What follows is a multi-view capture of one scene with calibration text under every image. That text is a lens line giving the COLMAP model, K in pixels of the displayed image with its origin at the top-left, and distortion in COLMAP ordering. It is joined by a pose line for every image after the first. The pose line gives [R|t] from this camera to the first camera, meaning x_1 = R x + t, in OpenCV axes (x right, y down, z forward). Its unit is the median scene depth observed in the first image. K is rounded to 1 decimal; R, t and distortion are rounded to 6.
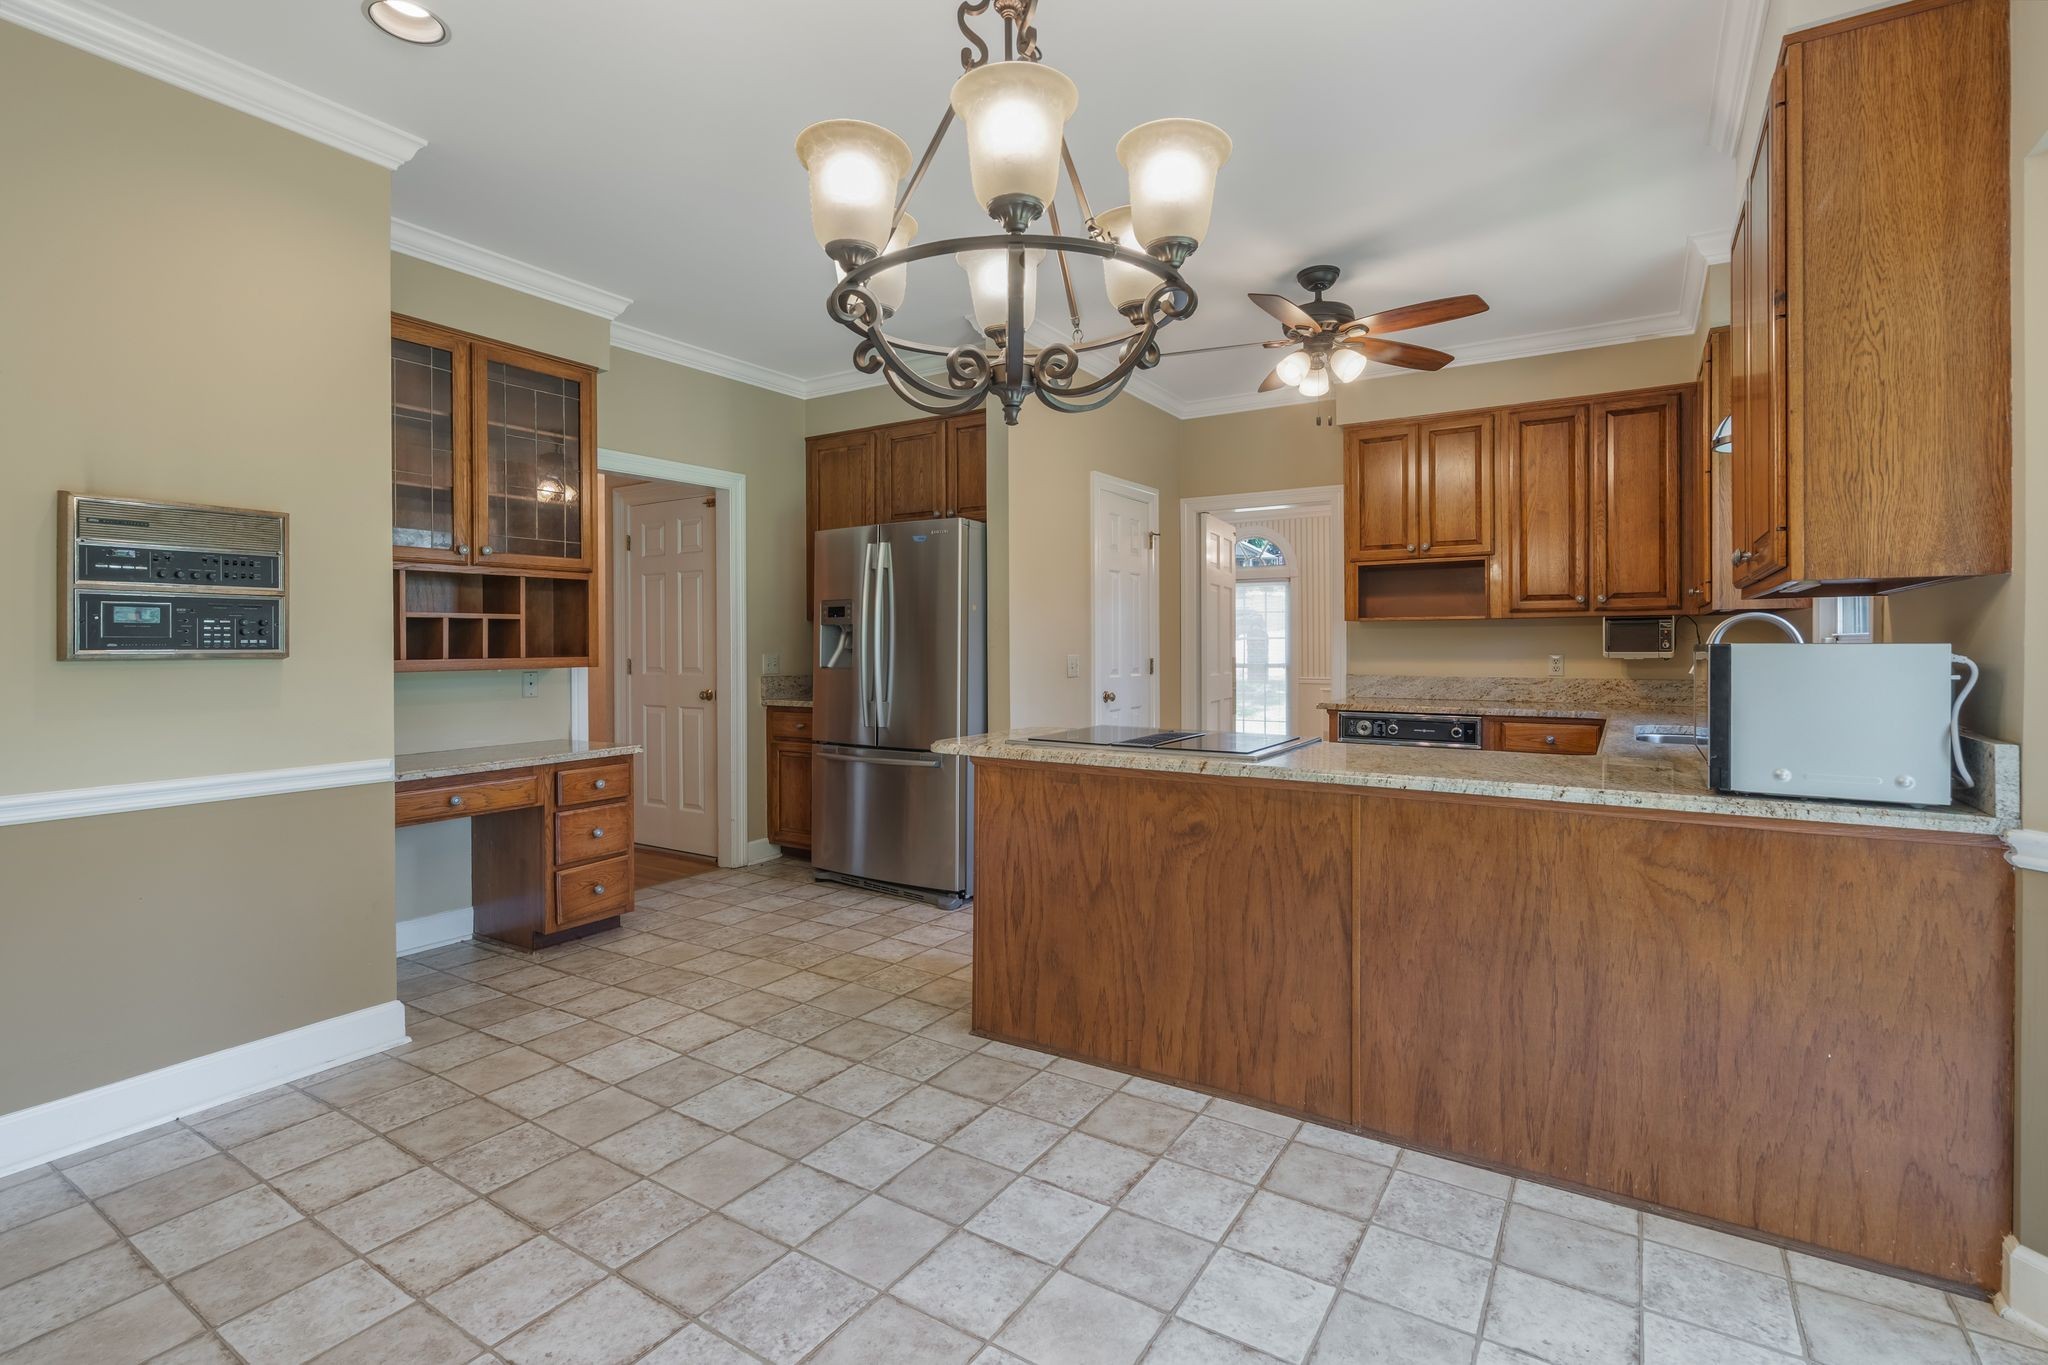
lens RADIAL K [[981.0, 0, 1045.8], [0, 981.0, 633.9], [0, 0, 1]] dist [-0.002794, 0.001777]
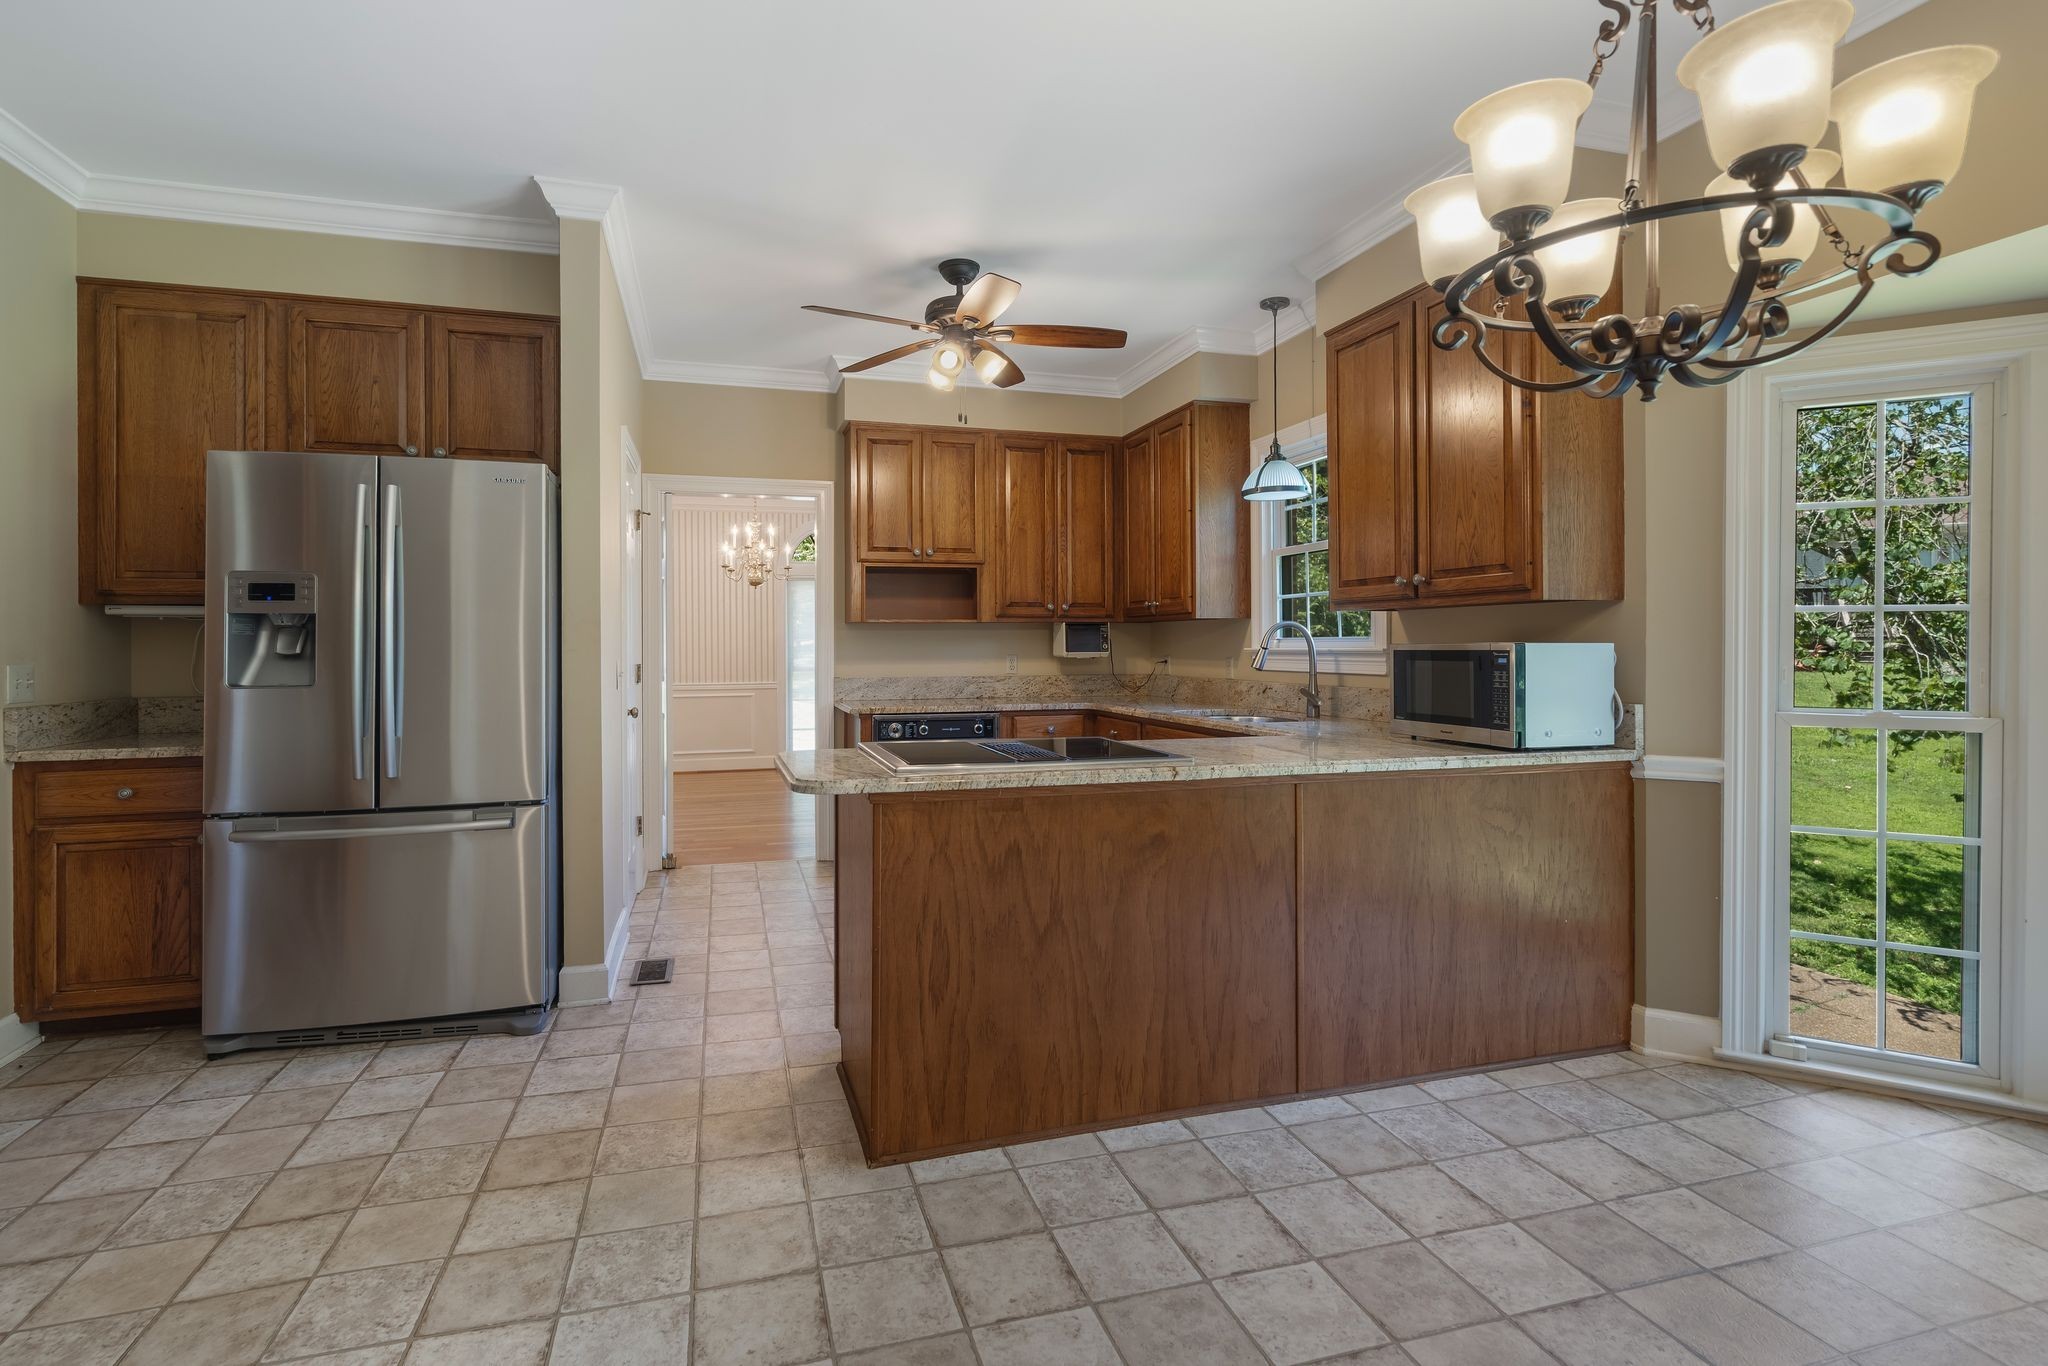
lens RADIAL K [[981.0, 0, 997.7], [0, 981.0, 632.3], [0, 0, 1]] dist [-0.002794, 0.001777]
pose [[0.658516, 0.010277, 0.752497, -0.612260], [-0.005682, 0.999946, -0.008684, 0.008291], [-0.752545, 0.001443, 0.658539, 0.464197]]
